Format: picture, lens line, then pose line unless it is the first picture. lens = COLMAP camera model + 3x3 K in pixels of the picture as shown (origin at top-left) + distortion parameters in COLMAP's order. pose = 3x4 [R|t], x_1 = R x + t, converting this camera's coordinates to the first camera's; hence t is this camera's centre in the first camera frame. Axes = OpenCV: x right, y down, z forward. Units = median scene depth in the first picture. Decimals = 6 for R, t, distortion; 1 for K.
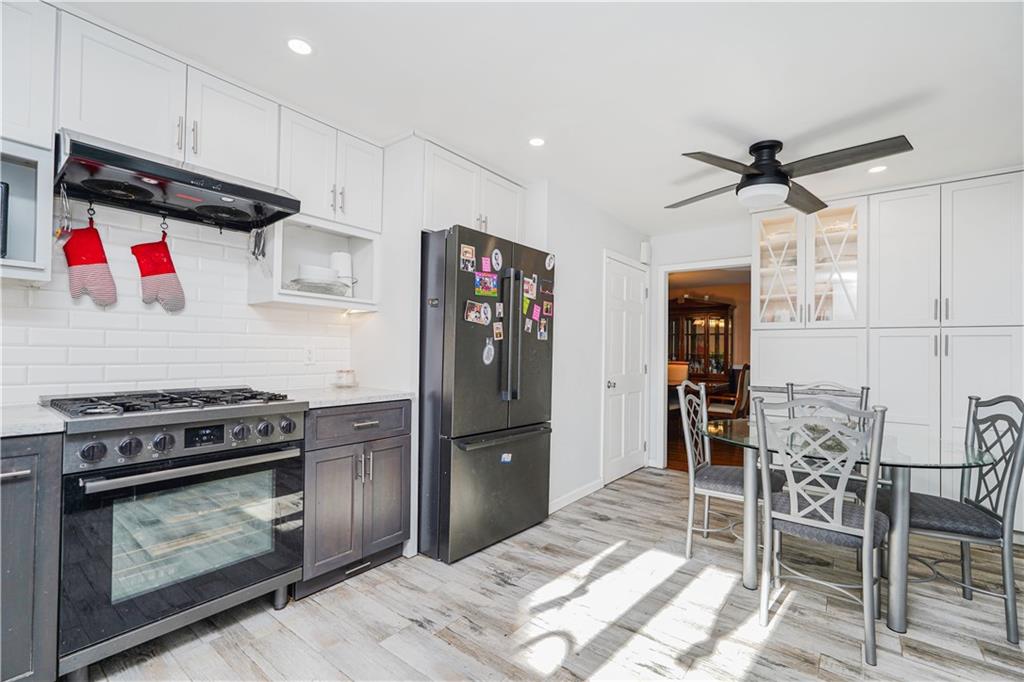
lens RADIAL K [[453.1, 0, 506.1], [0, 453.1, 337.7], [0, 0, 1]] dist [-0.005963, 0.003888]
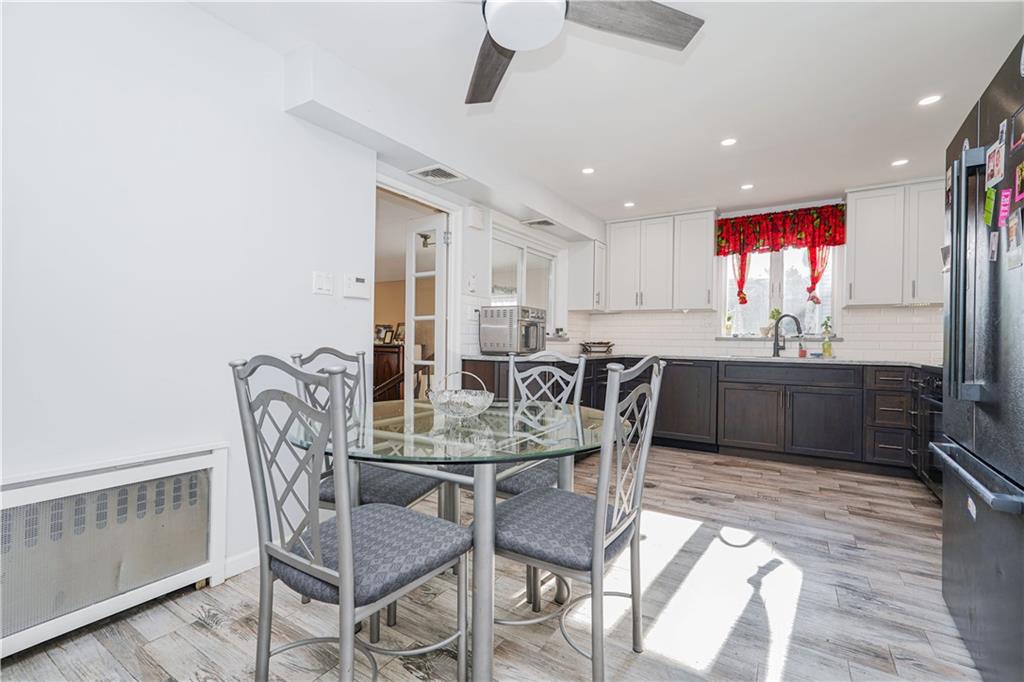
lens RADIAL K [[453.1, 0, 513.3], [0, 453.1, 342.6], [0, 0, 1]] dist [-0.005963, 0.003888]
pose [[-0.992545, -0.025590, -0.119161, 0.820377], [-0.024771, 0.999658, -0.008348, 0.115187], [0.119334, -0.005334, -0.992840, 1.987612]]
